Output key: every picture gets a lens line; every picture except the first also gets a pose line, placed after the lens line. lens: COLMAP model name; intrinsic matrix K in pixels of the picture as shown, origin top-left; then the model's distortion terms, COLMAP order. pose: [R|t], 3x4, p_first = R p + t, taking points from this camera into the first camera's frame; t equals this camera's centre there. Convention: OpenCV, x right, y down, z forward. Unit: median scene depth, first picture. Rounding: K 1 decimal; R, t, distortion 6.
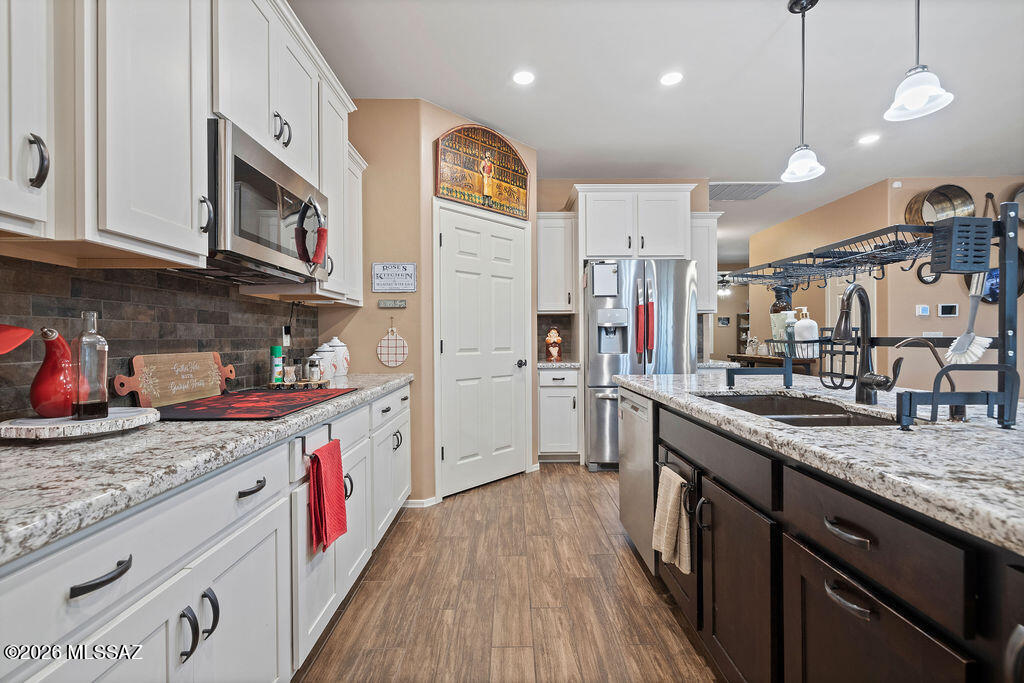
lens RADIAL K [[438.4, 0, 510.8], [0, 438.4, 338.1], [0, 0, 1]] dist [-0.002139, -0.000091]
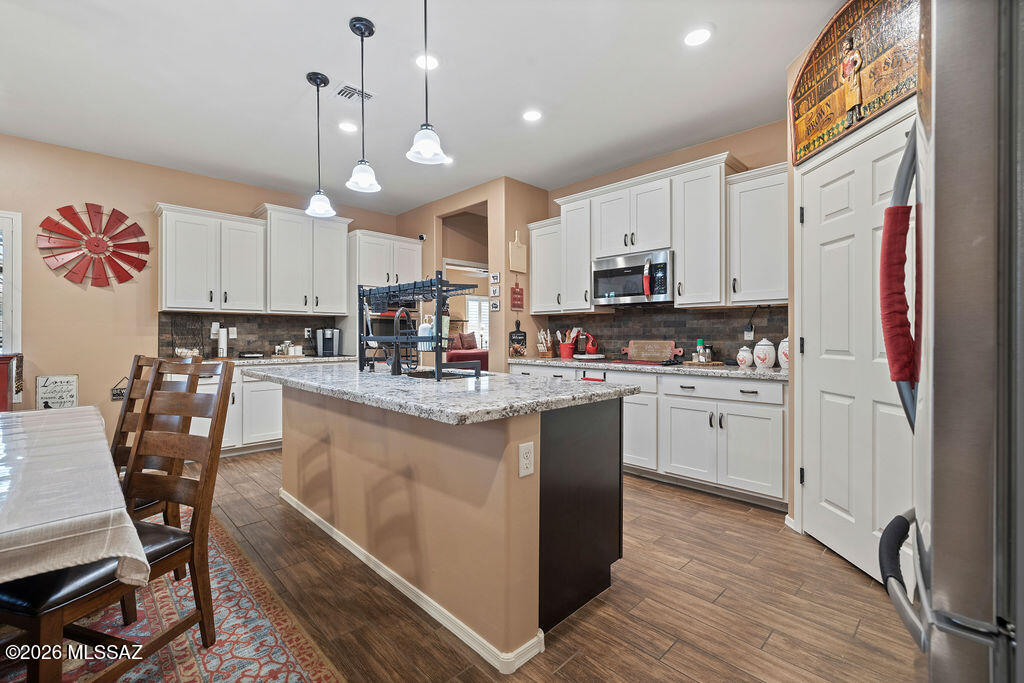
lens RADIAL K [[438.4, 0, 516.2], [0, 438.4, 337.4], [0, 0, 1]] dist [-0.002139, -0.000091]
pose [[-0.707907, 0.011993, -0.706204, 1.493626], [0.005698, 0.999920, 0.011269, -0.014136], [0.706283, 0.003953, -0.707919, 2.256731]]
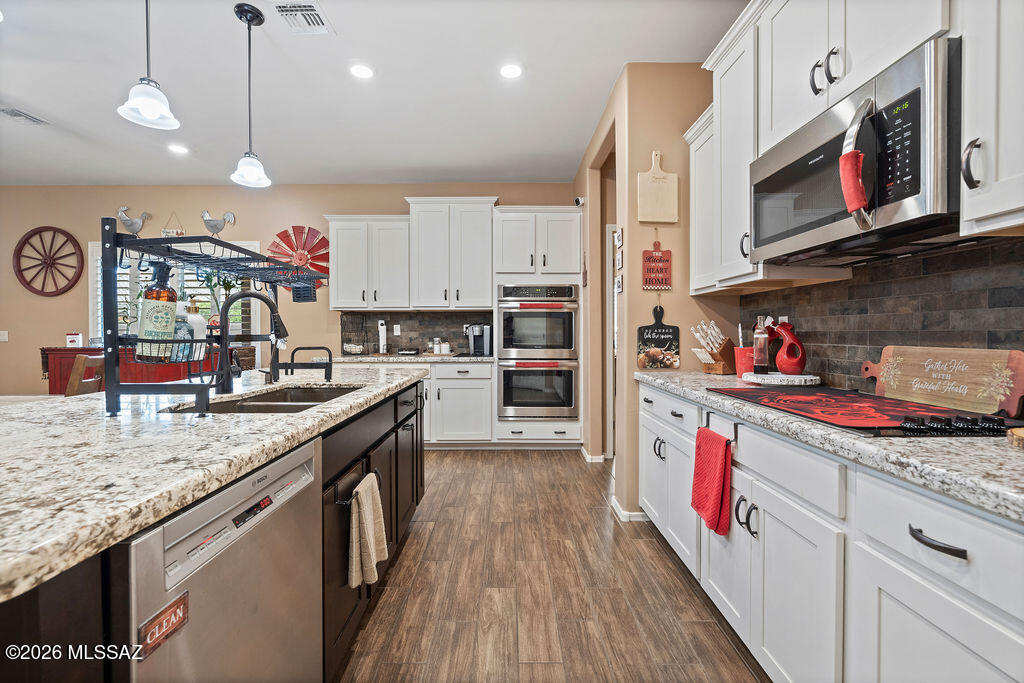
lens RADIAL K [[438.4, 0, 508.5], [0, 438.4, 337.7], [0, 0, 1]] dist [-0.002139, -0.000091]
pose [[-0.999951, 0.009519, -0.002771, 0.067798], [0.009482, 0.999873, 0.012842, -0.002374], [0.002893, 0.012815, -0.999914, 1.899107]]
